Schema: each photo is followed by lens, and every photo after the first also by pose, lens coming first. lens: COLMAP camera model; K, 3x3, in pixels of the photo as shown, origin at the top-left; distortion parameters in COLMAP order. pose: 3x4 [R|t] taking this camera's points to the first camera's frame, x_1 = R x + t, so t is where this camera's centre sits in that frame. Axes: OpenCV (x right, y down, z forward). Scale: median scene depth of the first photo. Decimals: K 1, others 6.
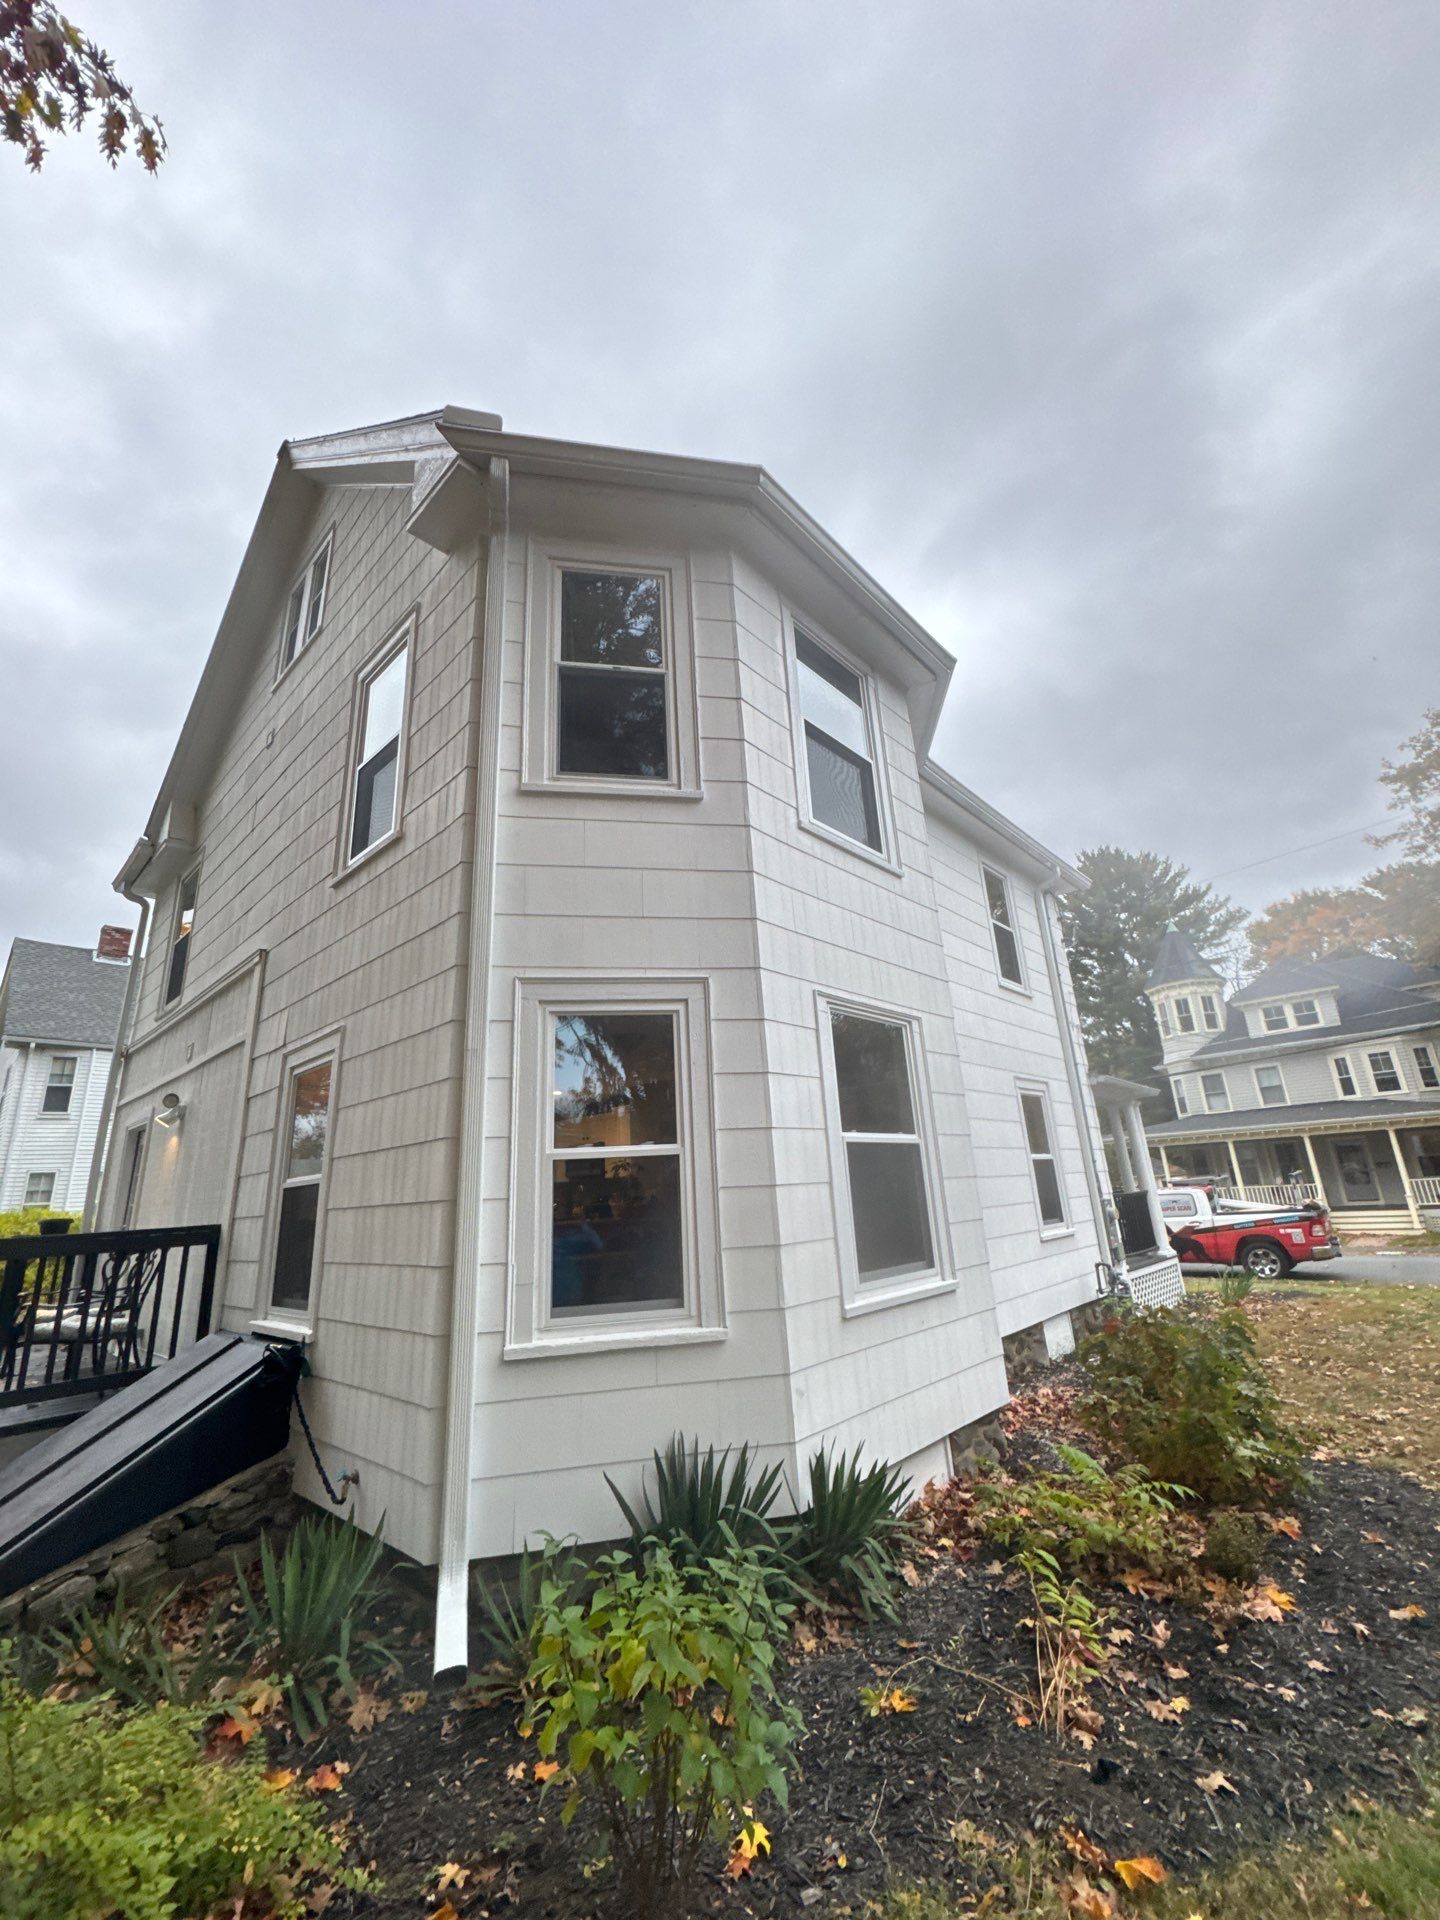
lens RADIAL K [[773.4, 0, 720.0], [0, 773.4, 960.0], [0, 0, 1]] dist [0.000233, -0.000083]
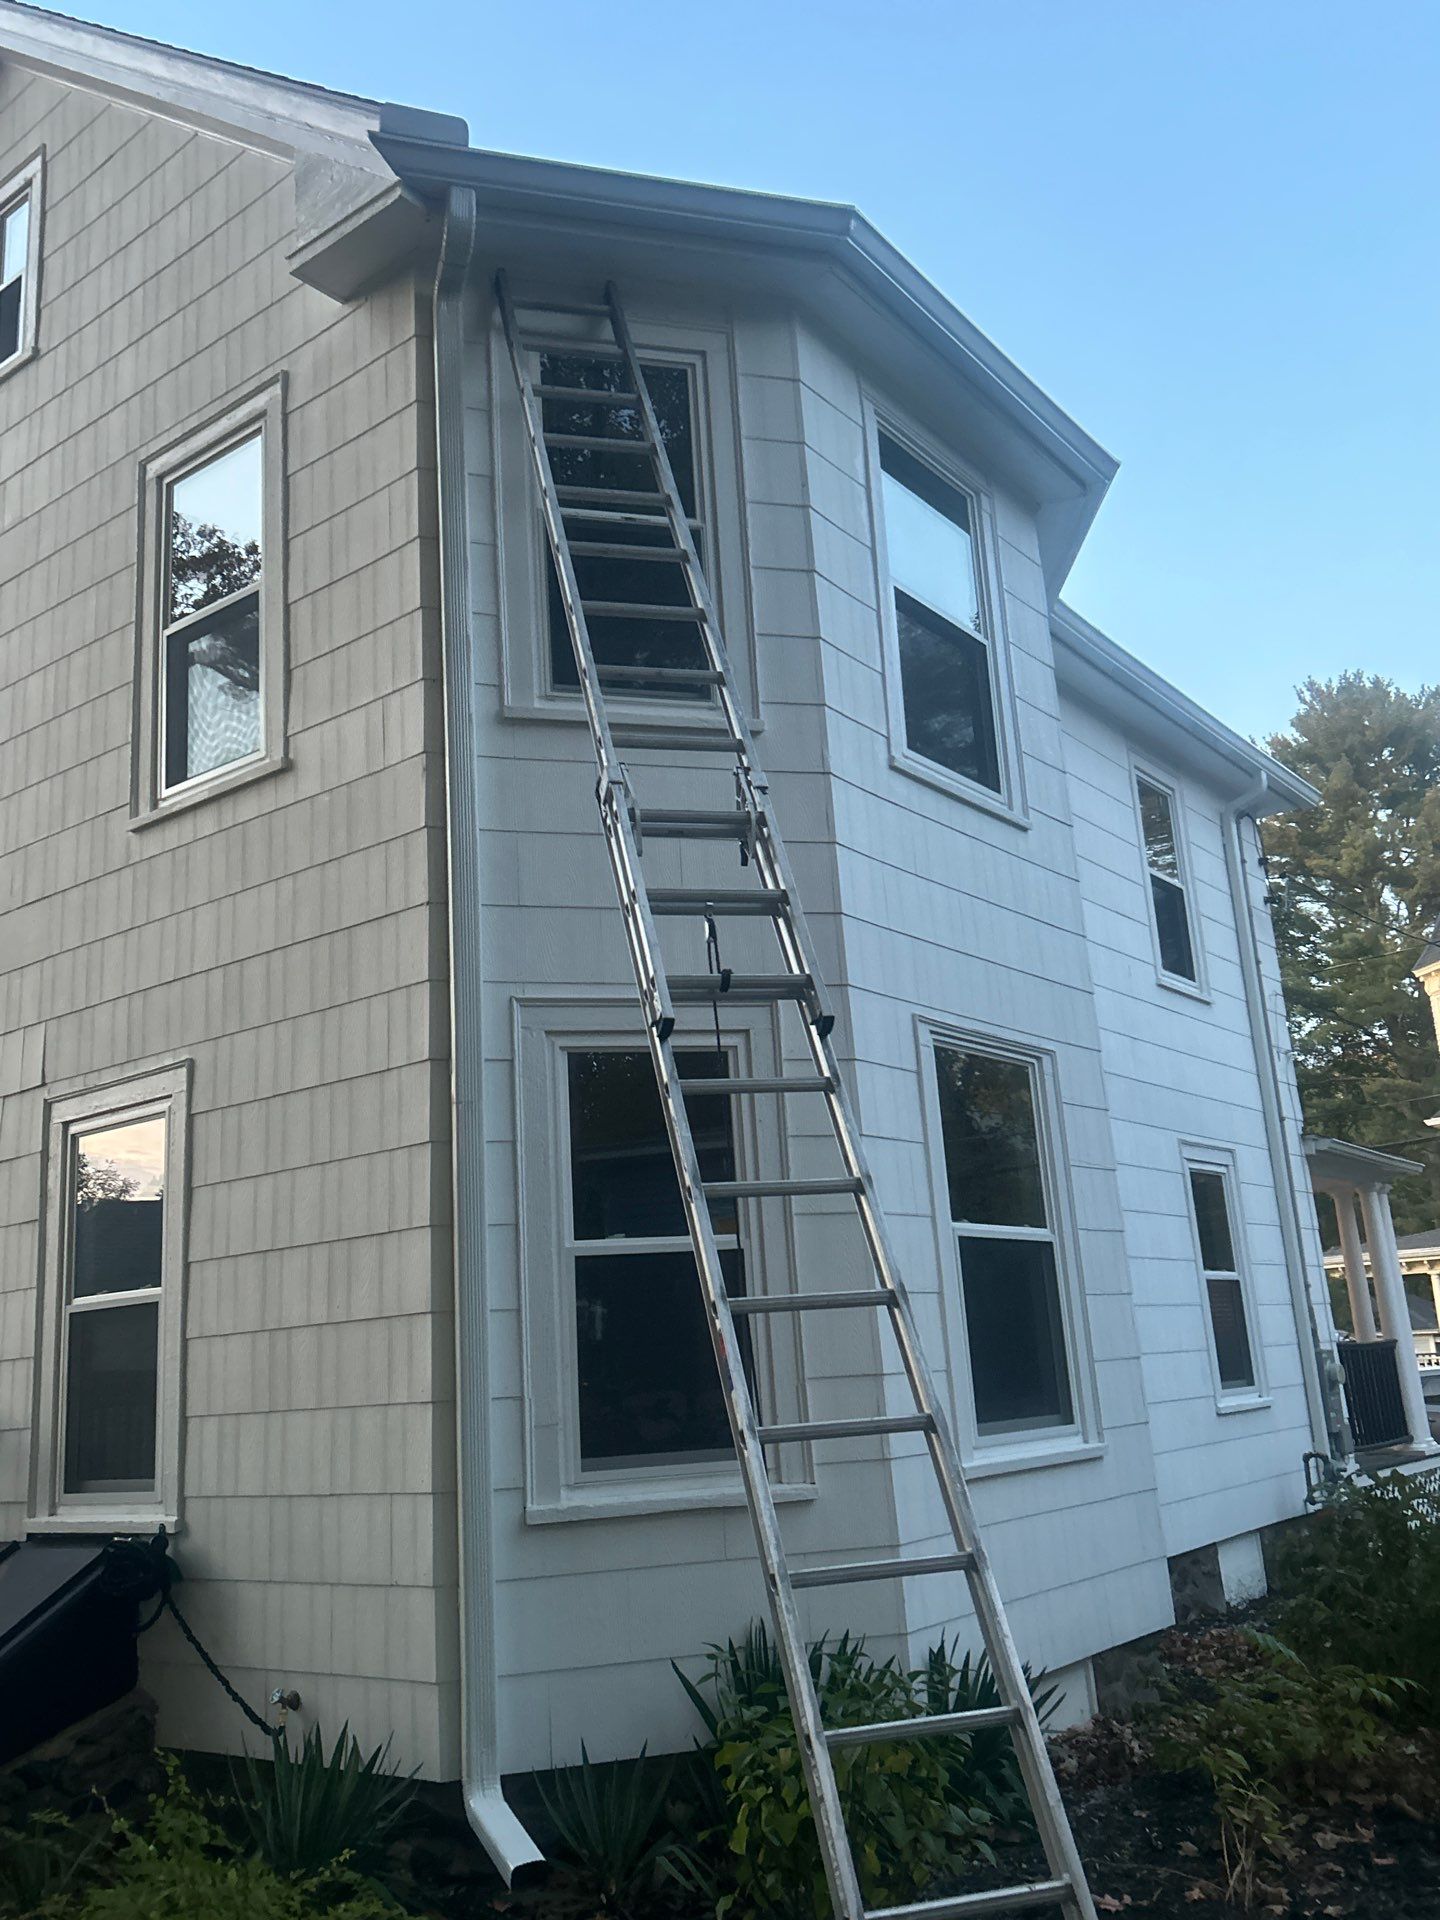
lens RADIAL K [[1608.0, 0, 720.0], [0, 1608.0, 960.0], [0, 0, 1]] dist [0.082791, -0.089410]
pose [[0.995204, 0.017611, 0.096227, -0.169096], [-0.021852, 0.998827, 0.043201, -0.060525], [-0.095353, -0.045097, 0.994421, -0.355308]]
